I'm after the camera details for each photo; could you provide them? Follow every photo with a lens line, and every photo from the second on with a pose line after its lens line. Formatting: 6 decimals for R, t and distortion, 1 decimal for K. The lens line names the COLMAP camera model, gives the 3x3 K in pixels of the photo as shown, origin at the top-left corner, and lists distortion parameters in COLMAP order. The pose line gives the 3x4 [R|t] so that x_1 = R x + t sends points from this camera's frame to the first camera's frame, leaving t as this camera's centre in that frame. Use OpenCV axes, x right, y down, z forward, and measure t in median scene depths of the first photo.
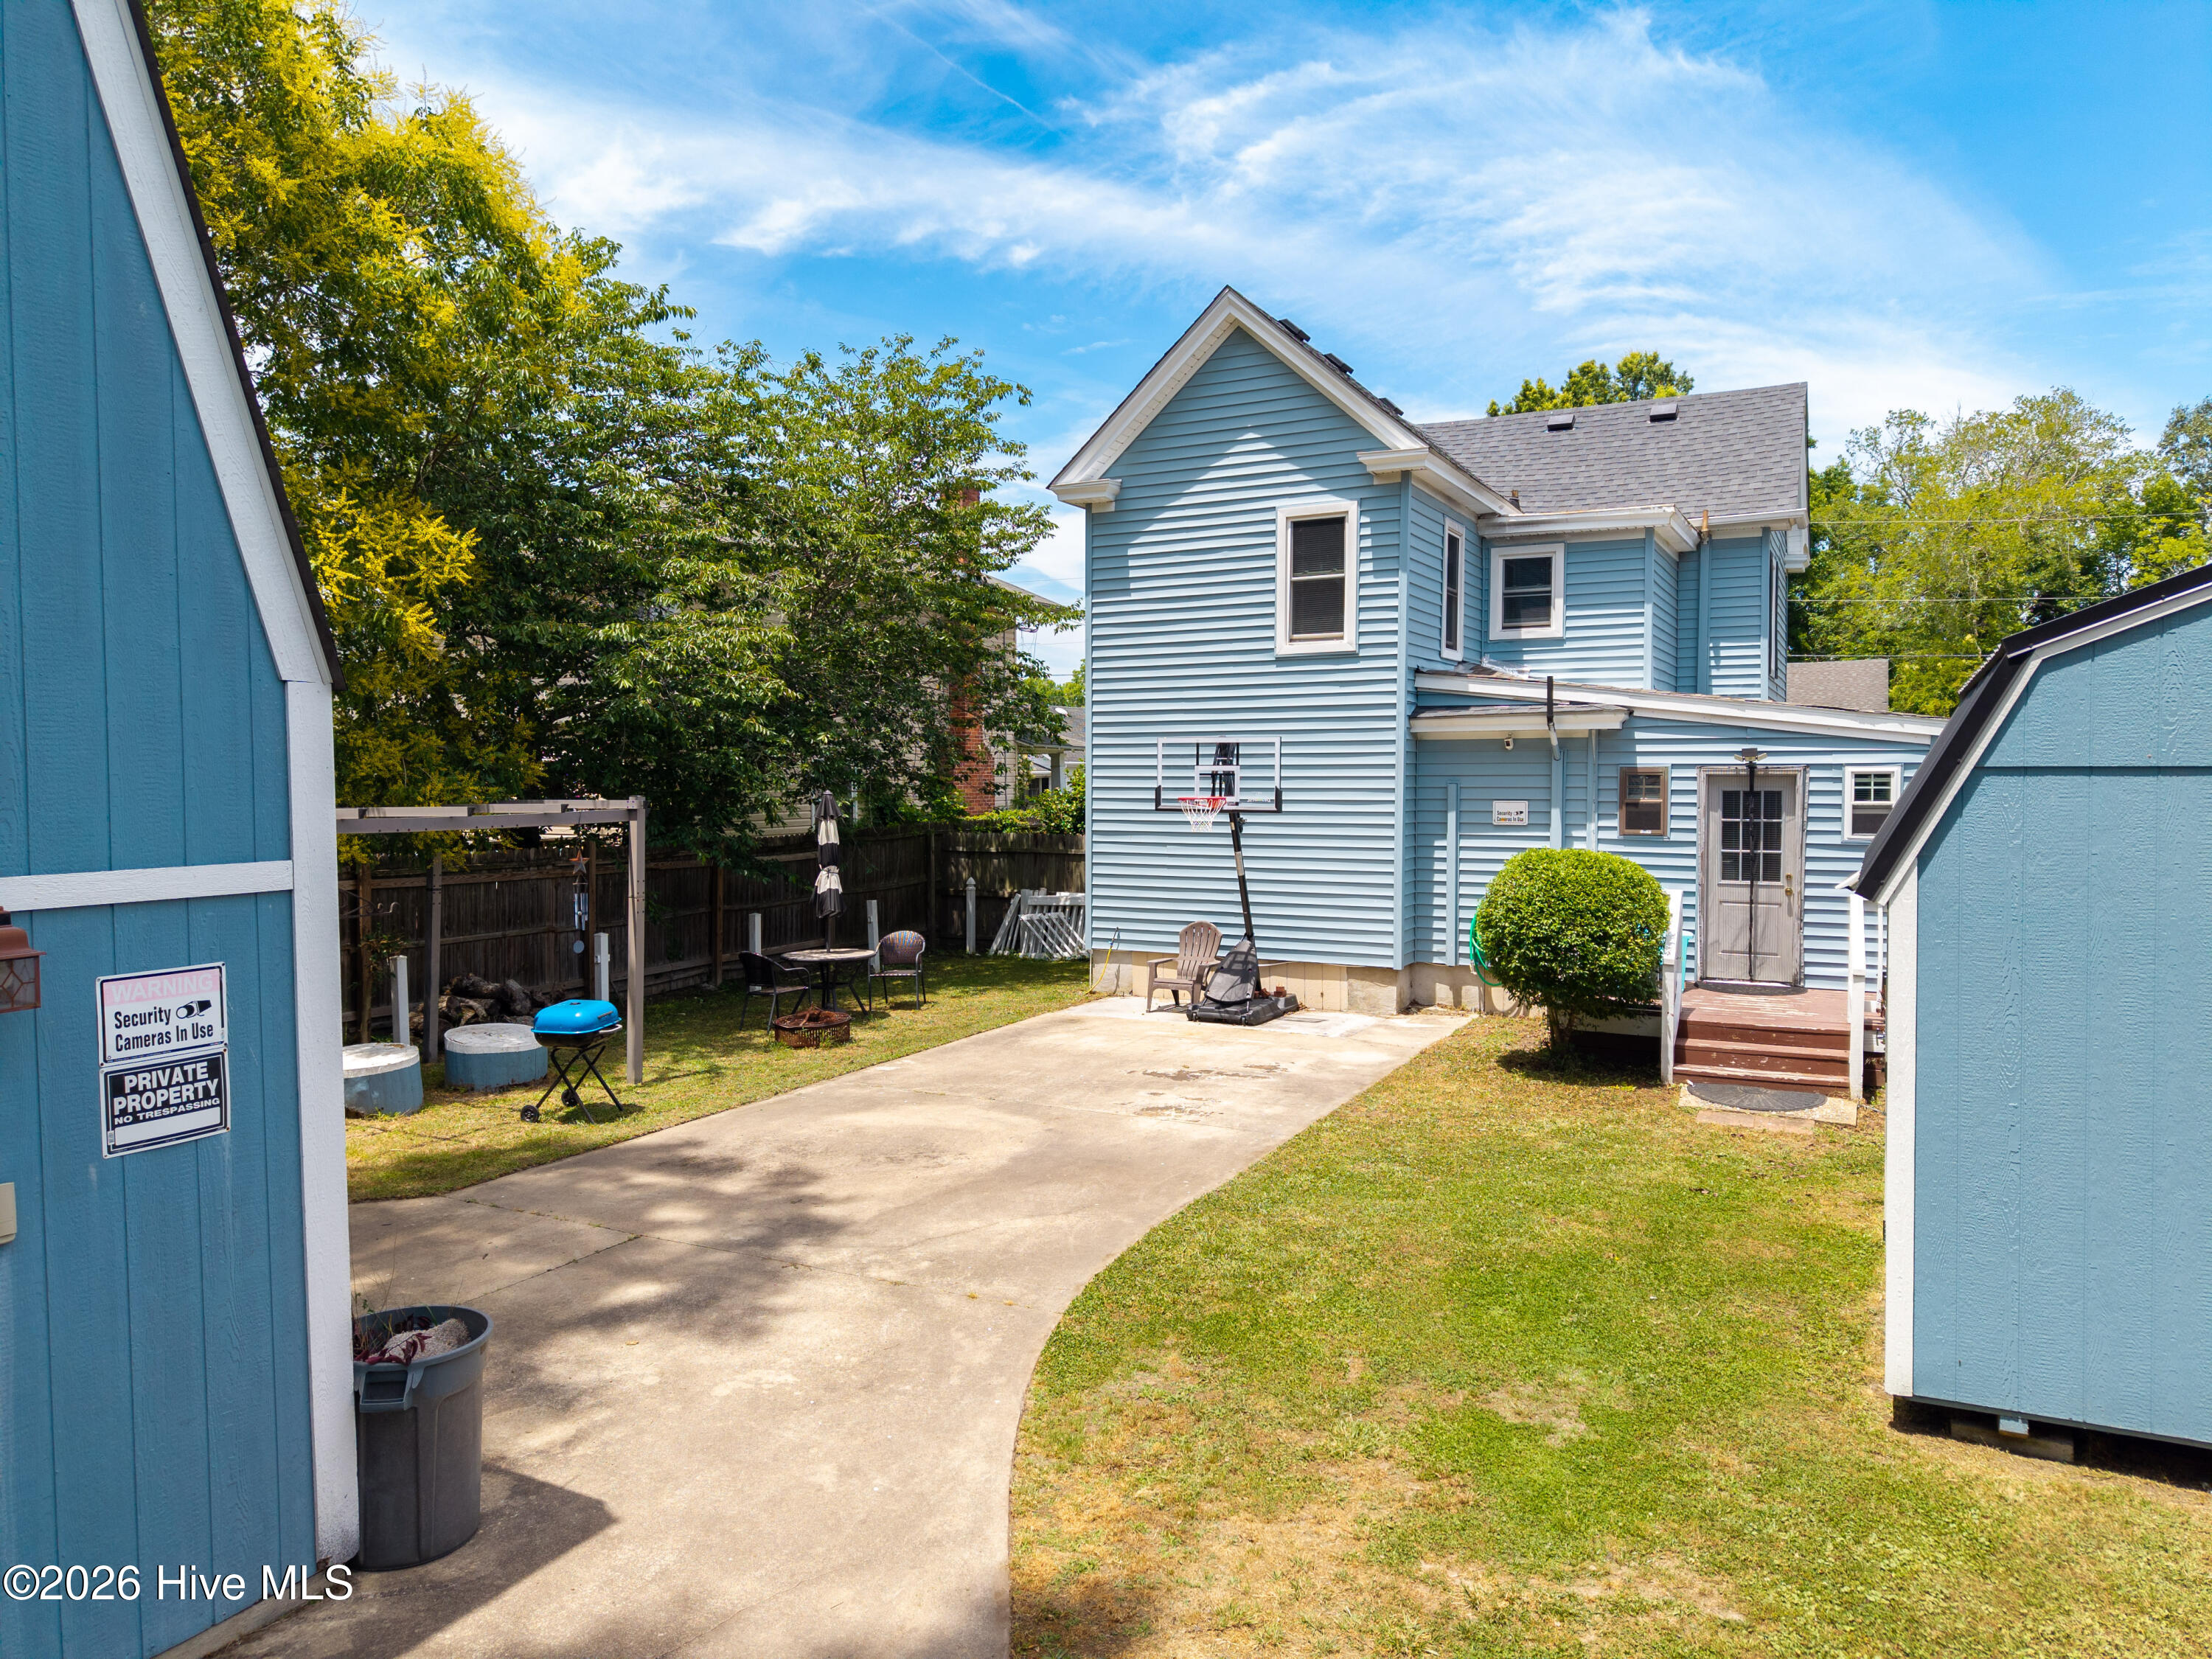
lens RADIAL K [[1479.9, 0, 1105.0], [0, 1479.9, 826.5], [0, 0, 1]] dist [0.012935, -0.005780]
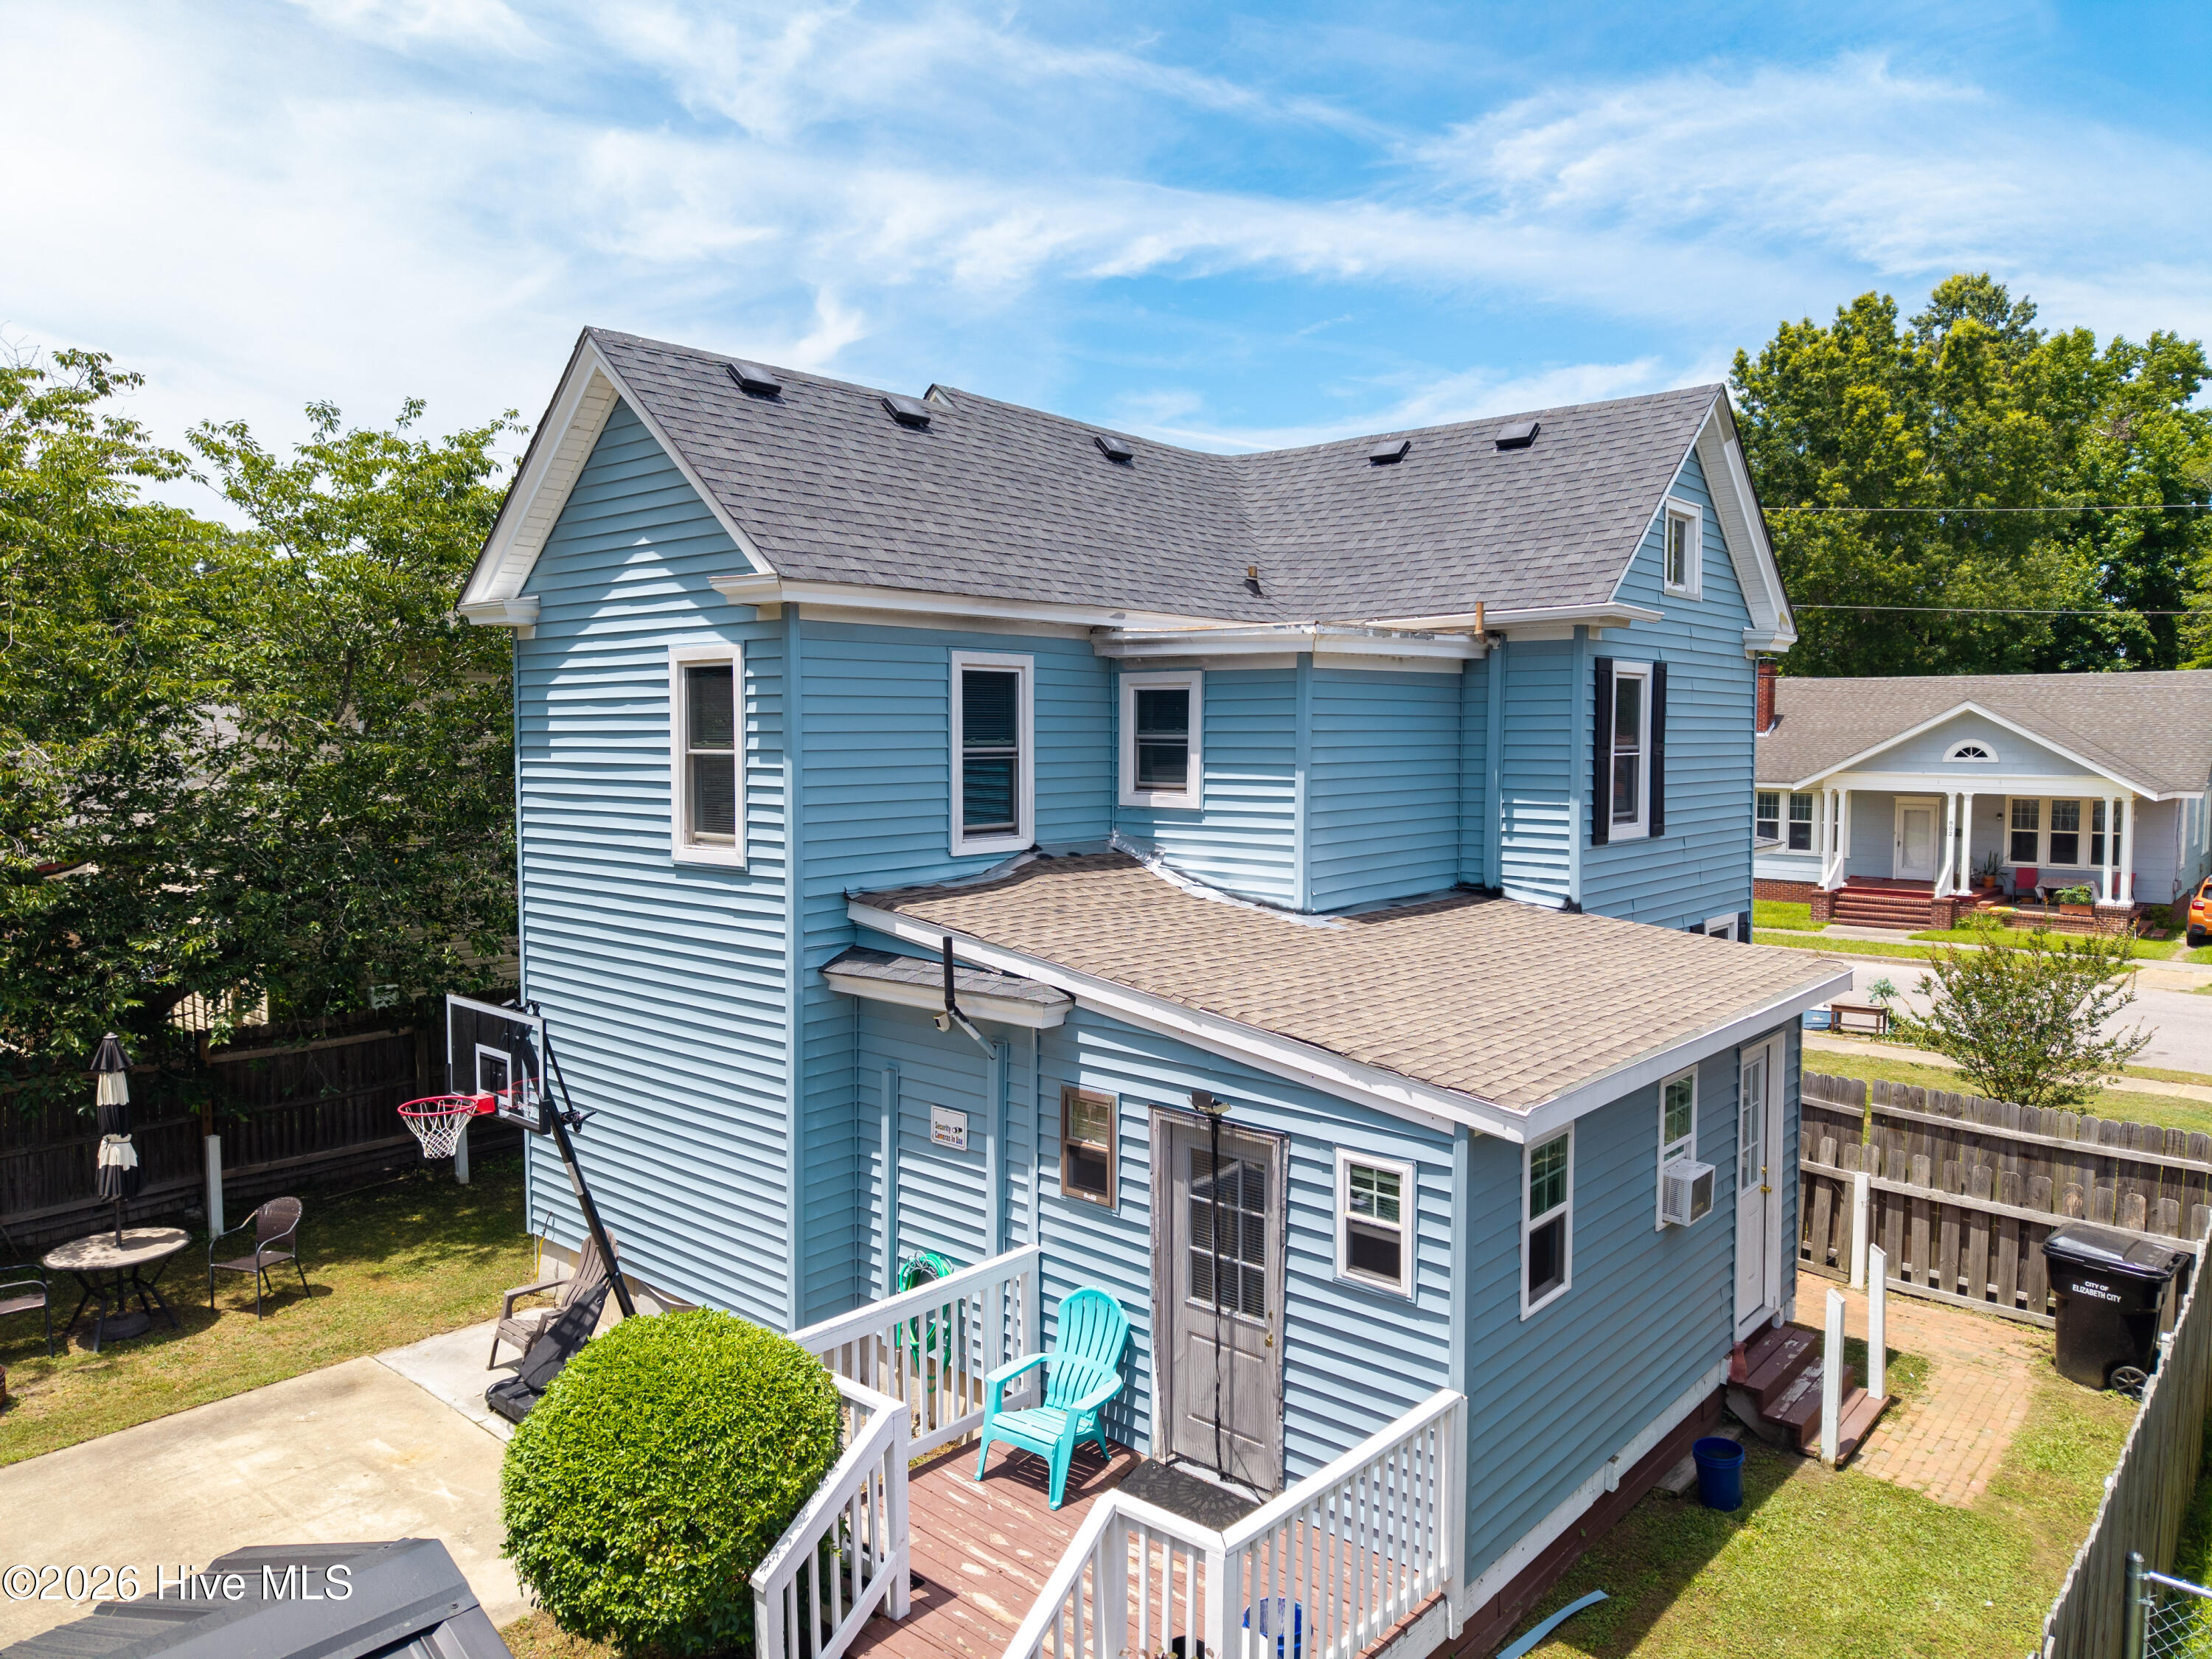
lens RADIAL K [[1485.4, 0, 1106.0], [0, 1485.4, 829.5], [0, 0, 1]] dist [0.027333, -0.022825]
pose [[0.974446, 0.021903, -0.223550, 0.472194], [-0.015164, 0.999379, 0.031816, -0.157468], [0.224108, -0.027613, 0.974173, 0.376509]]
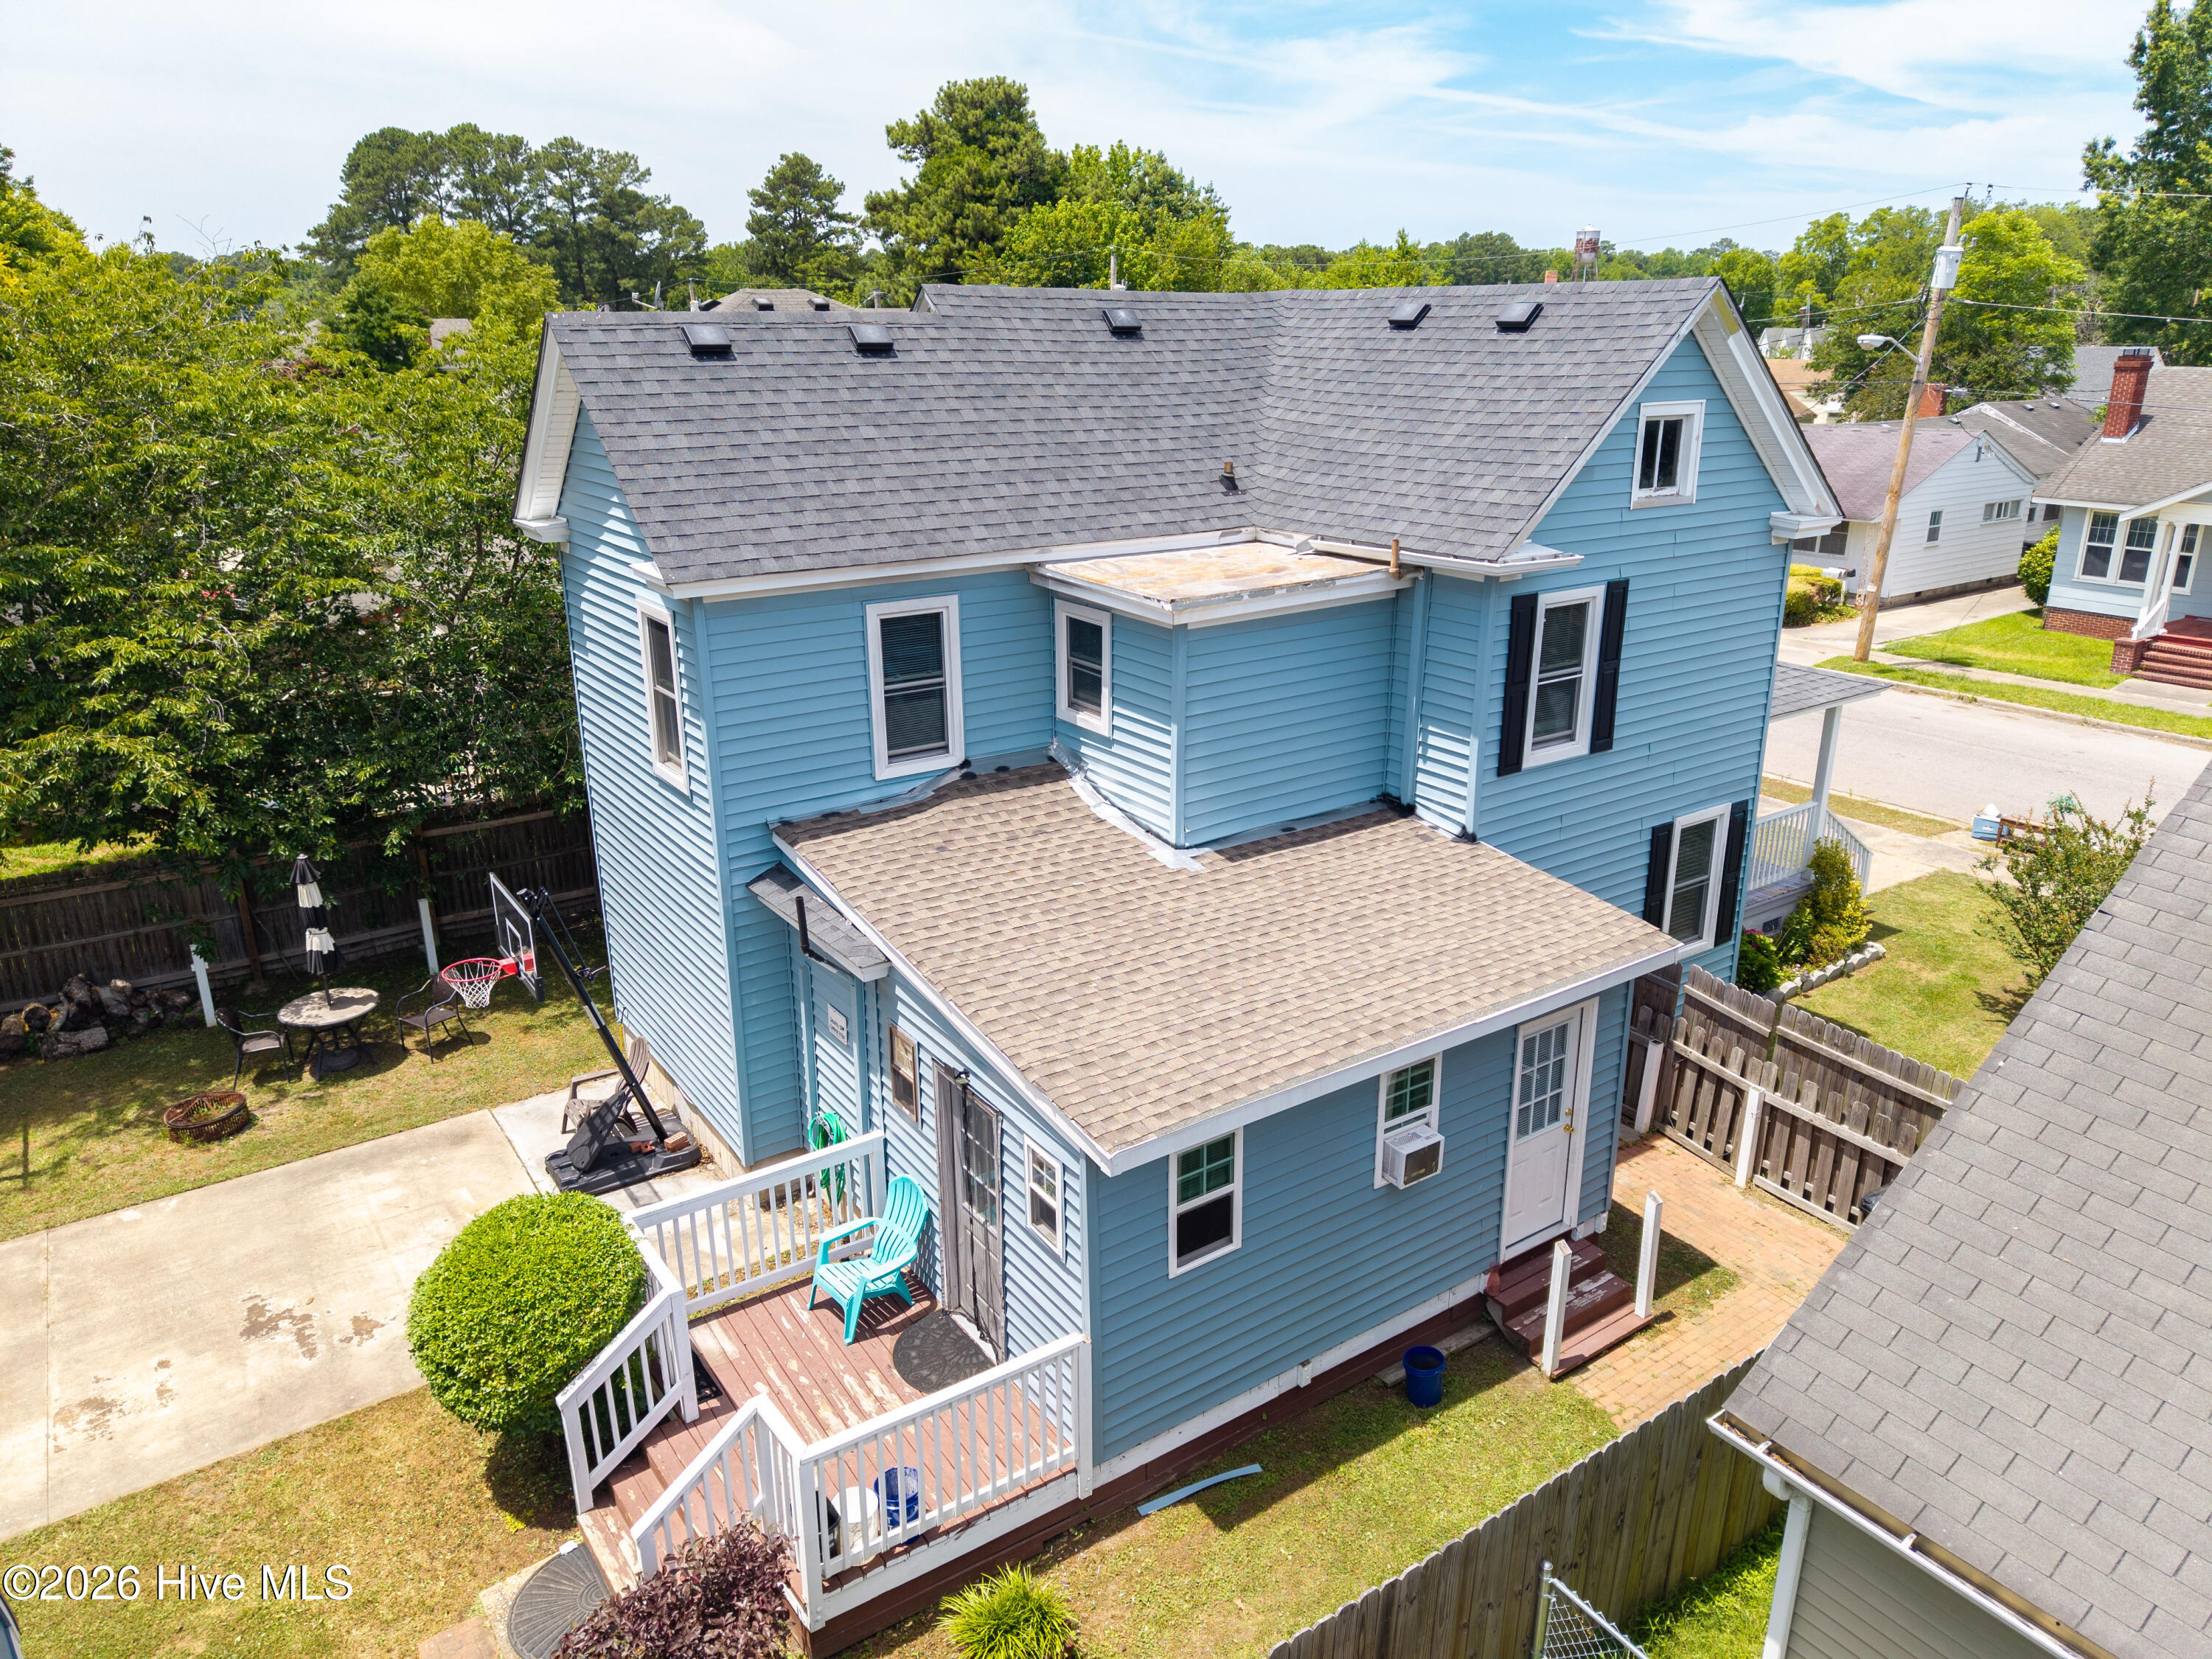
lens RADIAL K [[1485.4, 0, 1106.0], [0, 1485.4, 829.5], [0, 0, 1]] dist [0.027333, -0.022825]
pose [[0.889942, 0.147777, -0.431469, 0.717941], [-0.017462, 0.956398, 0.291546, -0.338903], [0.455739, -0.251924, 0.853719, 0.398344]]
